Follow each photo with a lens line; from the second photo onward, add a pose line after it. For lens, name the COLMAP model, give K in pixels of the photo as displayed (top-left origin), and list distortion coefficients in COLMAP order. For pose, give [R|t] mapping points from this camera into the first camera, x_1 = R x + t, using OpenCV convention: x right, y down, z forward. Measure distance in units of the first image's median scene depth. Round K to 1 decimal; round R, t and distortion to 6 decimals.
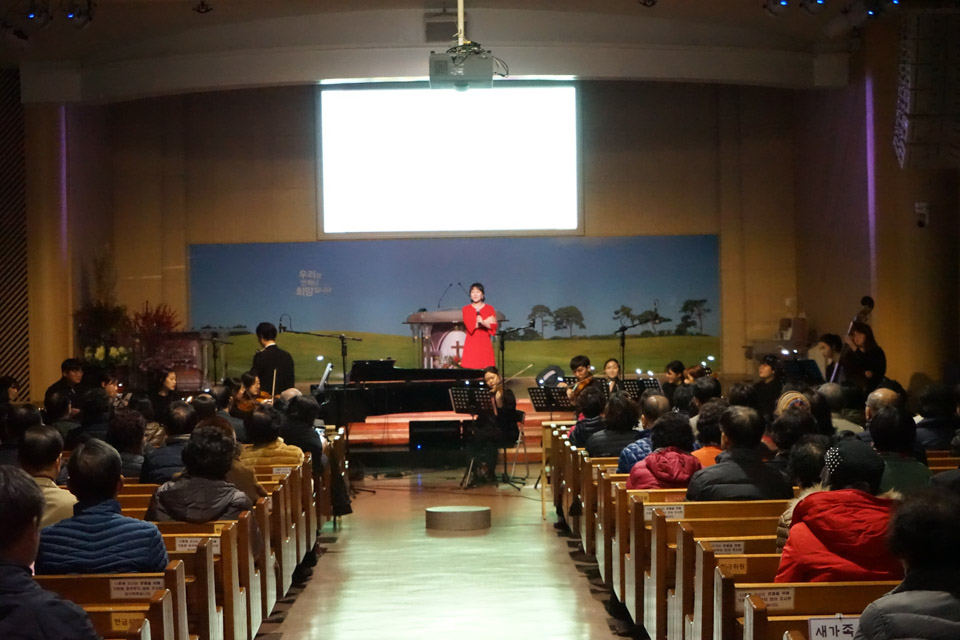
lens RADIAL K [[2287.4, 0, 480.0], [0, 2287.4, 320.0], [0, 0, 1]] dist [-0.662381, 0.373875]
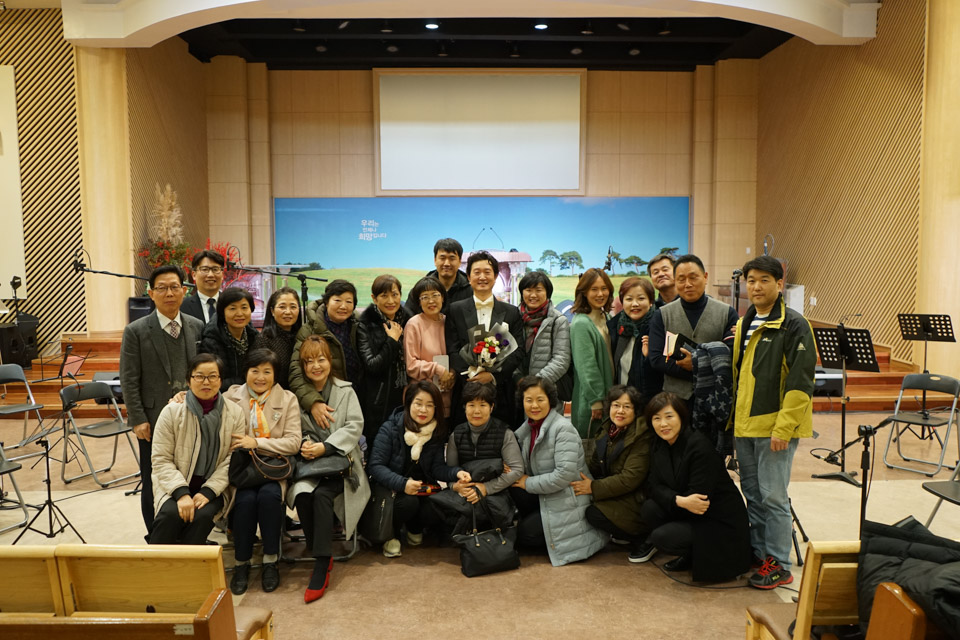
lens RADIAL K [[758.8, 0, 480.0], [0, 758.8, 320.0], [0, 0, 1]] dist [-0.027197, -0.003345]
pose [[0.998023, 0.009927, 0.062060, -0.039010], [-0.014465, 0.997218, 0.073120, 0.002141], [-0.061161, -0.073873, 0.995390, 0.573388]]
